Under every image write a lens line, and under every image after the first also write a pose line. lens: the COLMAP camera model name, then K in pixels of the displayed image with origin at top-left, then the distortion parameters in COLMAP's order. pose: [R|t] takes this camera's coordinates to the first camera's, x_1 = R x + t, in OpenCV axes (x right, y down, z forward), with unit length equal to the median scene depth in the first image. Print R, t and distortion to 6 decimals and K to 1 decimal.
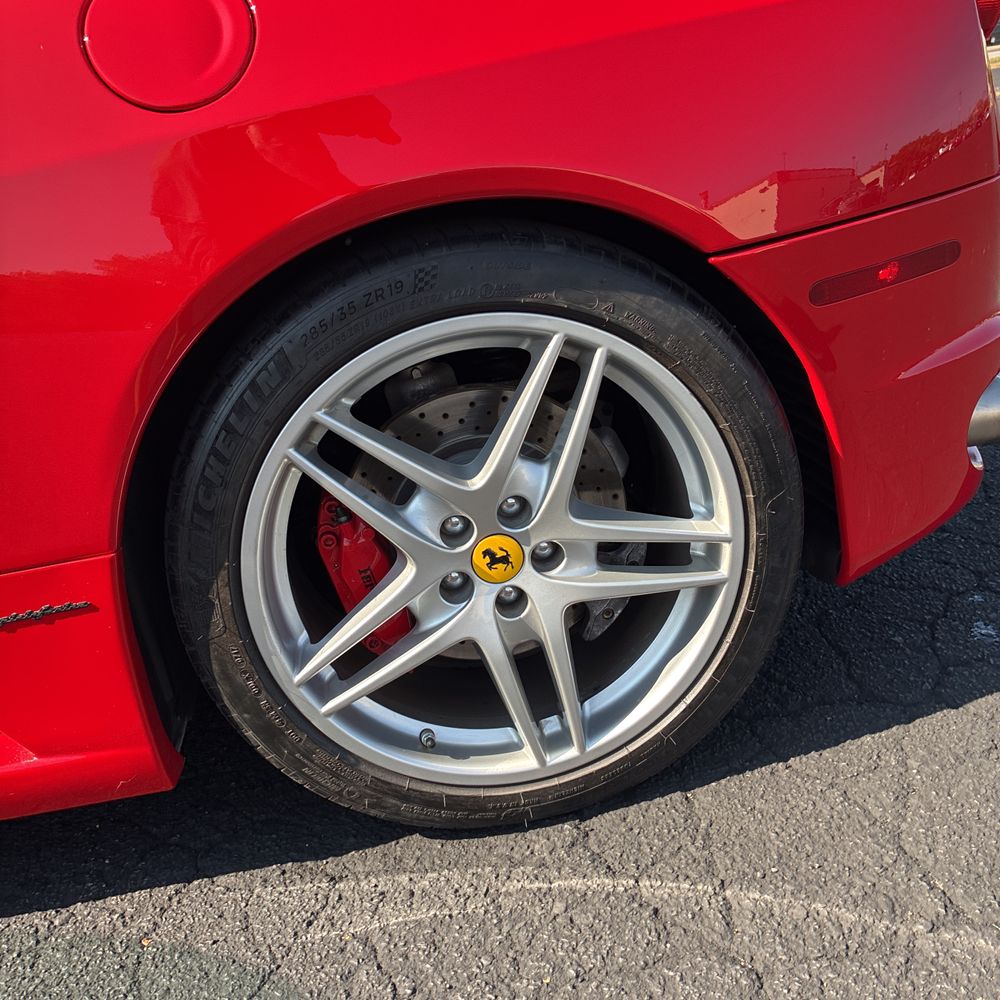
lens RADIAL K [[1009.8, 0, 491.9], [0, 1009.8, 502.1], [0, 0, 1]] dist [0.011578, 0.000000]
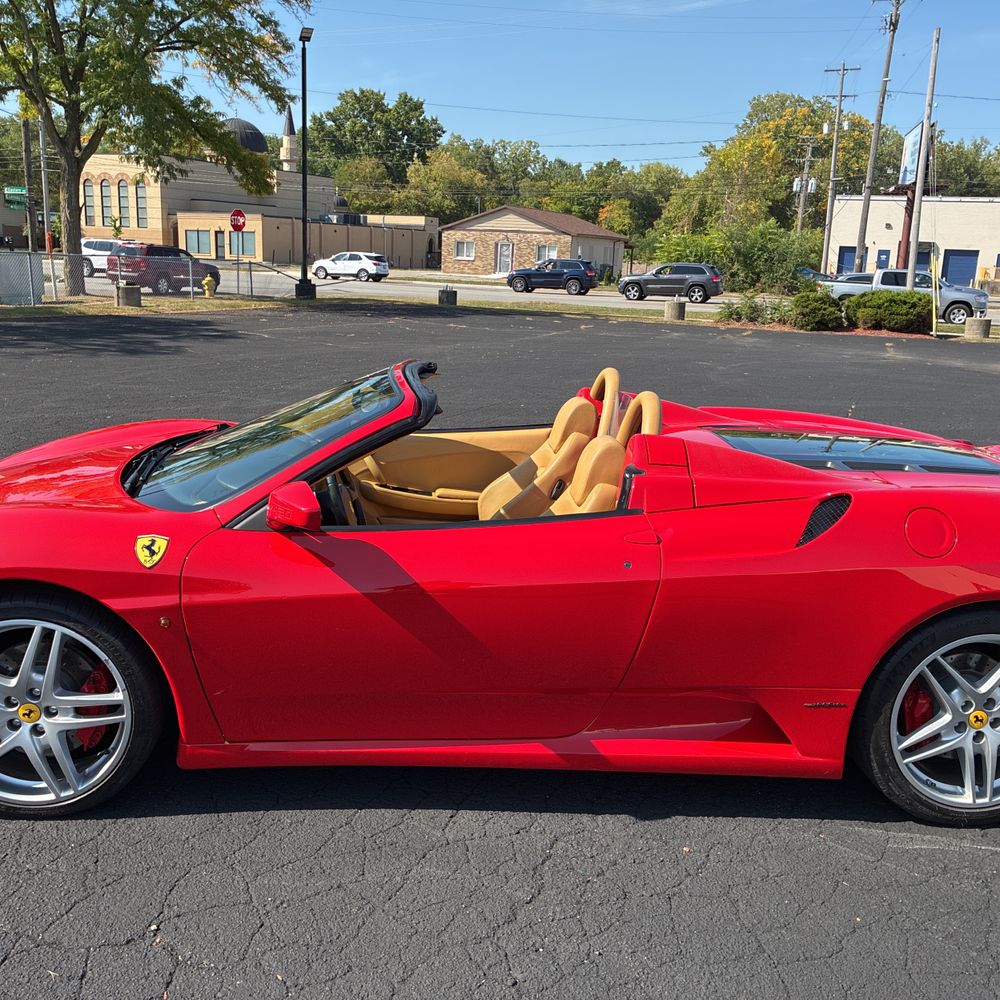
lens RADIAL K [[1009.8, 0, 501.8], [0, 1009.8, 494.5], [0, 0, 1]] dist [0.011578, 0.000000]
pose [[0.978804, 0.200771, -0.040432, -1.233939], [-0.204354, 0.970485, -0.128057, 0.077976], [0.013528, 0.133605, 0.990942, -1.755299]]
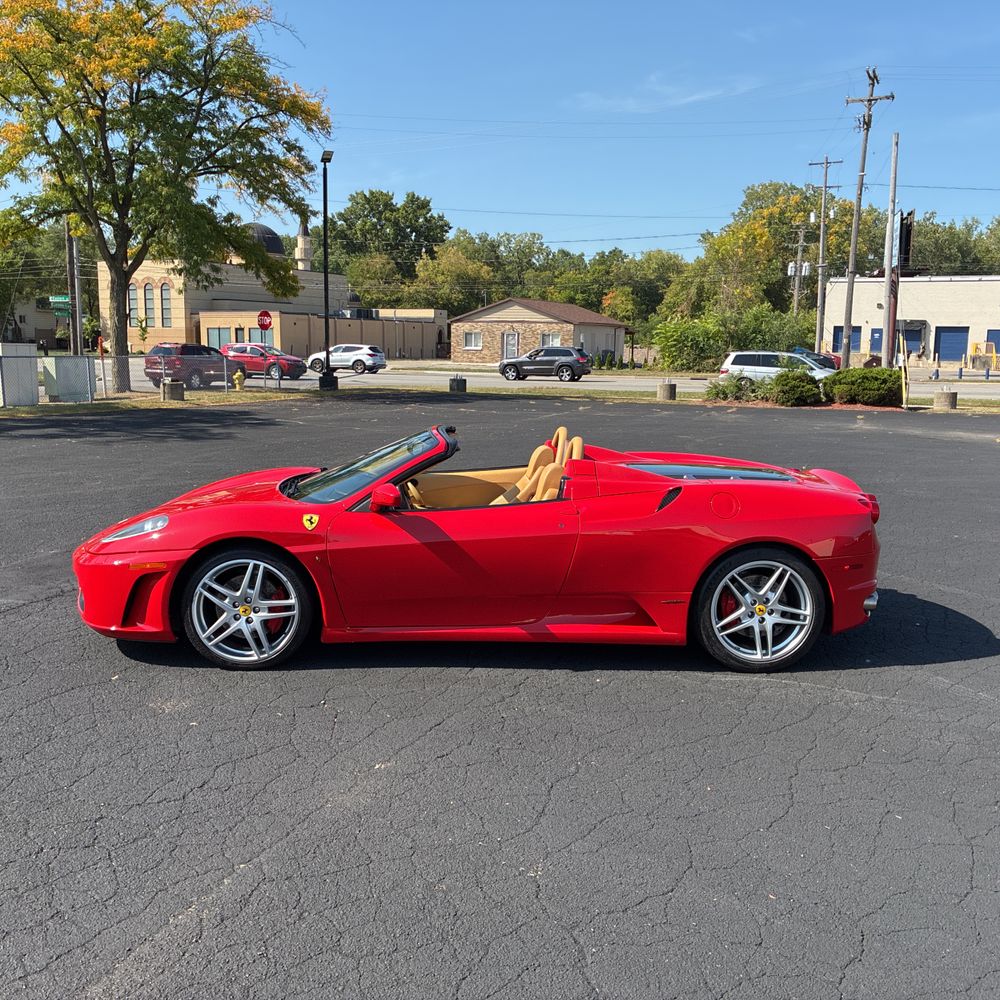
lens RADIAL K [[1009.8, 0, 492.6], [0, 1009.8, 497.0], [0, 0, 1]] dist [0.011578, 0.000000]
pose [[0.981912, 0.173232, -0.076418, -0.972722], [-0.185382, 0.961690, -0.201954, 0.743801], [0.038506, 0.212468, 0.976409, -3.871424]]
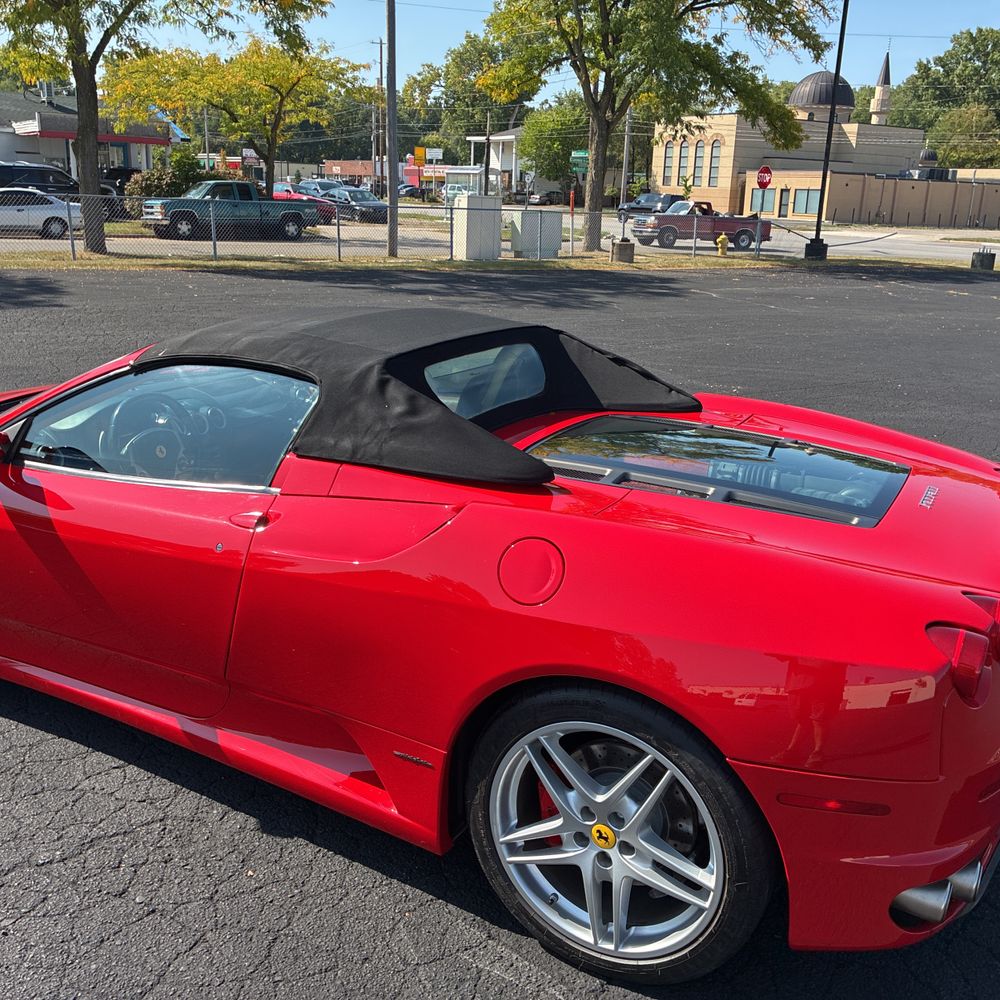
lens RADIAL K [[1009.8, 0, 506.7], [0, 1009.8, 493.4], [0, 0, 1]] dist [0.011578, 0.000000]
pose [[0.790377, 0.335625, -0.512504, 0.637177], [-0.356936, 0.932199, 0.060011, -0.613448], [0.497897, 0.135500, 0.856585, -0.873194]]
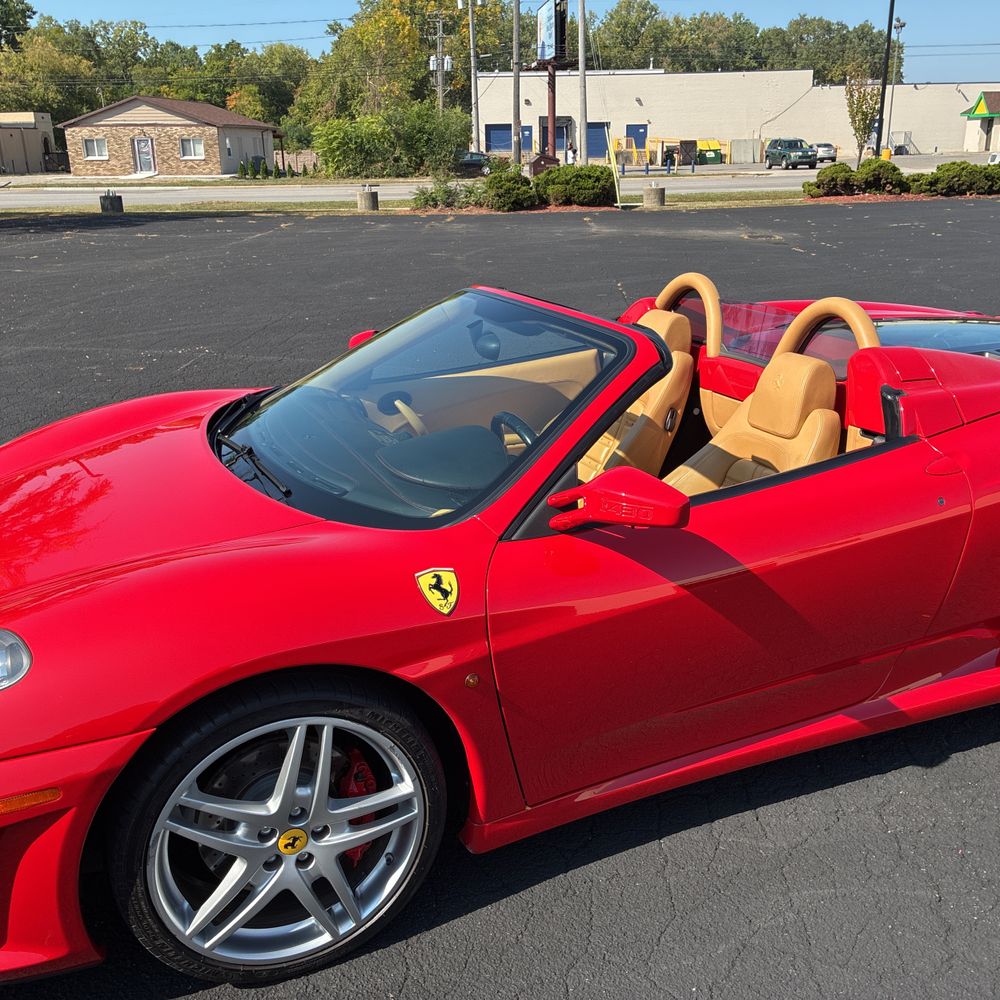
lens RADIAL K [[1009.8, 0, 510.2], [0, 1009.8, 484.5], [0, 0, 1]] dist [0.011578, 0.000000]
pose [[0.956495, 0.043167, 0.288538, -2.536801], [-0.023160, 0.997107, -0.072398, 0.009476], [-0.290829, 0.062566, 0.954727, -1.090162]]
